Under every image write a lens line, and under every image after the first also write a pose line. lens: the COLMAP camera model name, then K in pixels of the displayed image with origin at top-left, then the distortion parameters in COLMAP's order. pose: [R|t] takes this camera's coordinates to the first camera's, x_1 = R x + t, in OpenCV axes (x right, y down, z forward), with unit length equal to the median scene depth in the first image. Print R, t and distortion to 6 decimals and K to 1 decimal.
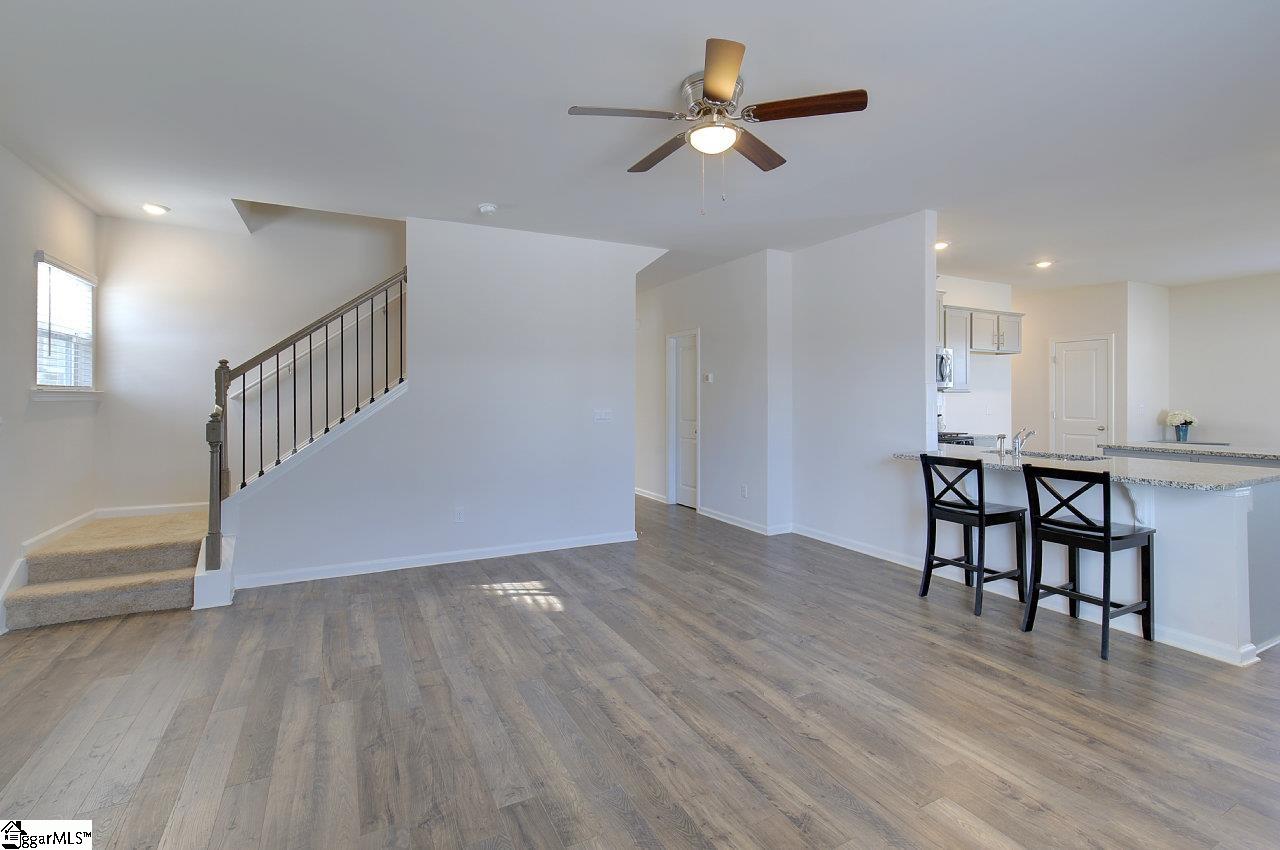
lens RADIAL K [[577.7, 0, 637.8], [0, 577.7, 396.3], [0, 0, 1]] dist [-0.005631, 0.001481]
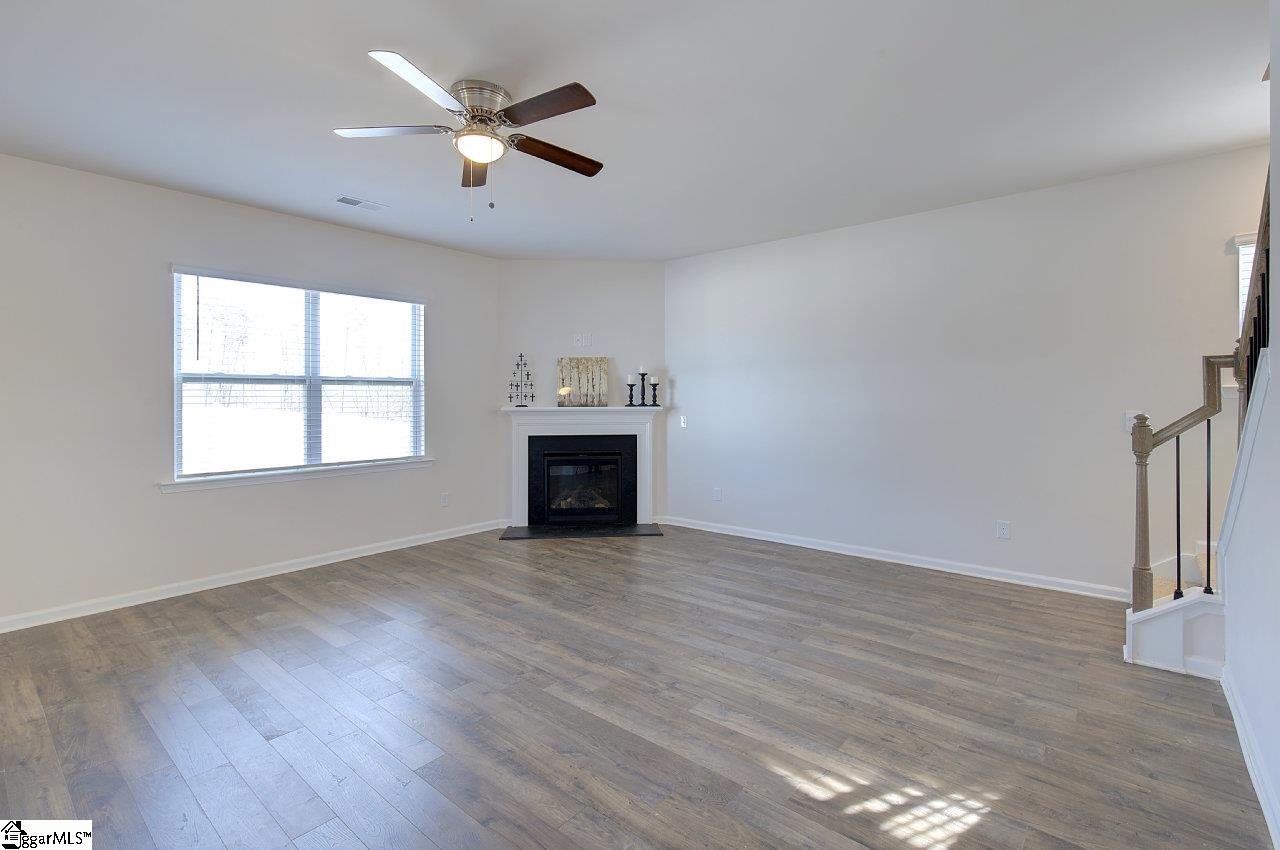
lens RADIAL K [[577.7, 0, 653.3], [0, 577.7, 397.5], [0, 0, 1]] dist [-0.005631, 0.001481]
pose [[-0.915779, 0.005032, -0.401651, 0.199676], [0.008210, 0.999947, -0.006192, 0.005452], [0.401599, -0.008968, -0.915772, 1.553784]]
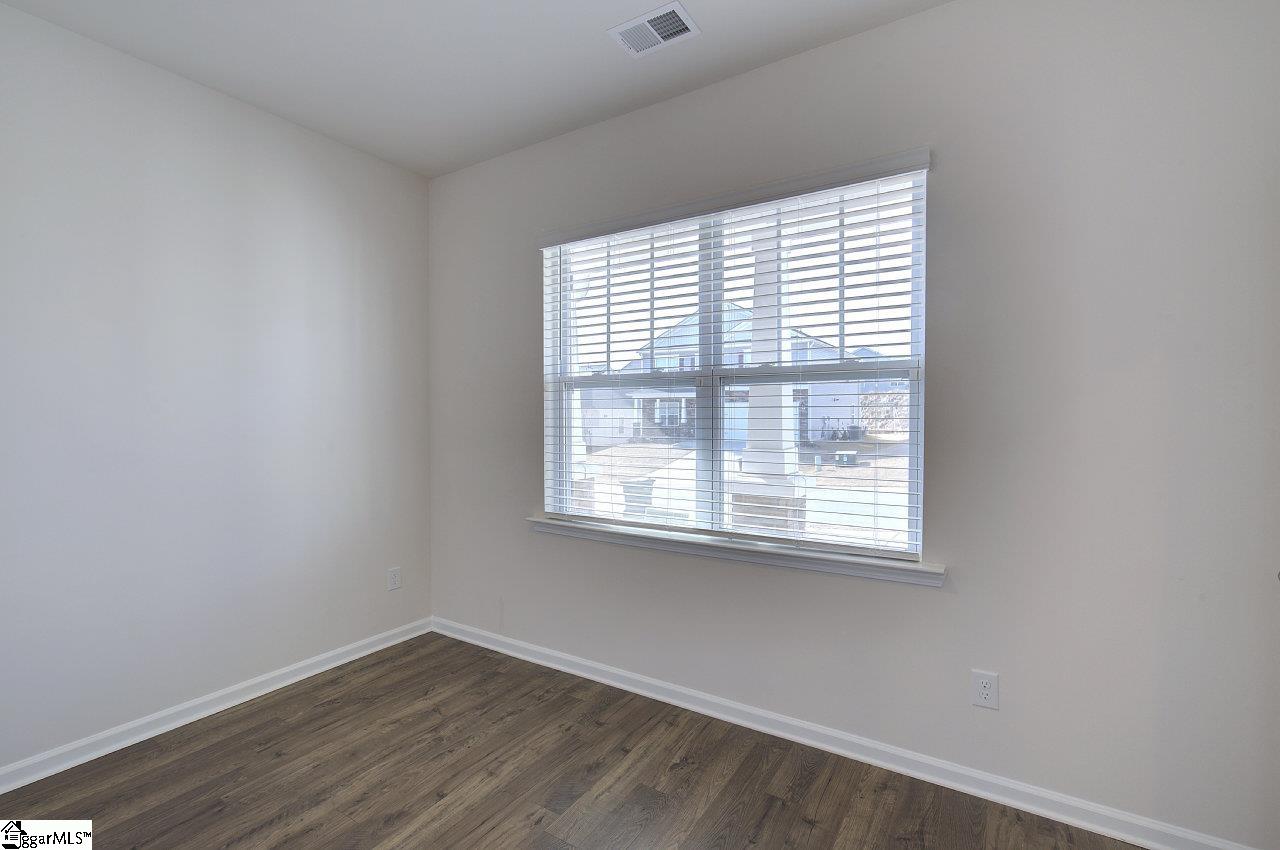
lens RADIAL K [[577.7, 0, 639.8], [0, 577.7, 425.0], [0, 0, 1]] dist [-0.005631, 0.001481]
pose [[-0.510289, -0.013688, 0.859894, -0.218129], [-0.009912, 0.999901, 0.010035, 0.005457], [-0.859946, -0.003403, -0.510373, 0.475825]]
